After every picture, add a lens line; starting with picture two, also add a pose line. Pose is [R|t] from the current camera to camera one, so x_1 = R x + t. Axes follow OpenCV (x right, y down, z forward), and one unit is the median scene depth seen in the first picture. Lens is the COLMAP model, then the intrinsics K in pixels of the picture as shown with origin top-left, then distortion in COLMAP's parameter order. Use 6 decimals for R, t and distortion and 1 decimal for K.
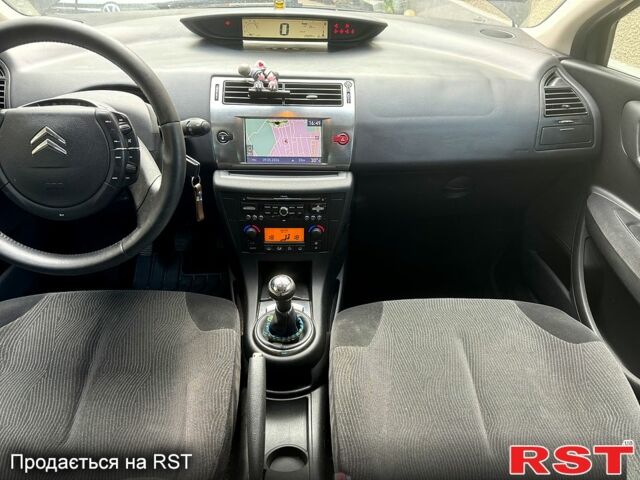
lens RADIAL K [[488.0, 0, 336.5], [0, 488.0, 254.7], [0, 0, 1]] dist [-0.005324, 0.002429]
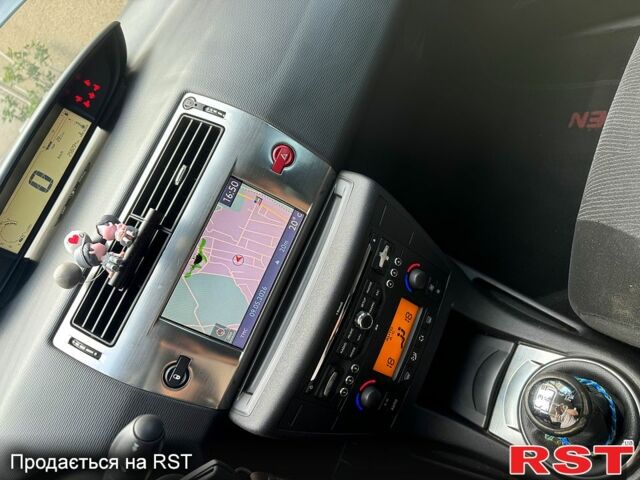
lens RADIAL K [[481.6, 0, 320.8], [0, 481.6, 224.6], [0, 0, 1]] dist [-0.002692, -0.005914]
pose [[0.413532, -0.904190, 0.106925, -0.088849], [0.909210, 0.416317, 0.004132, -0.171184], [-0.048251, 0.095508, 0.994259, 0.498480]]
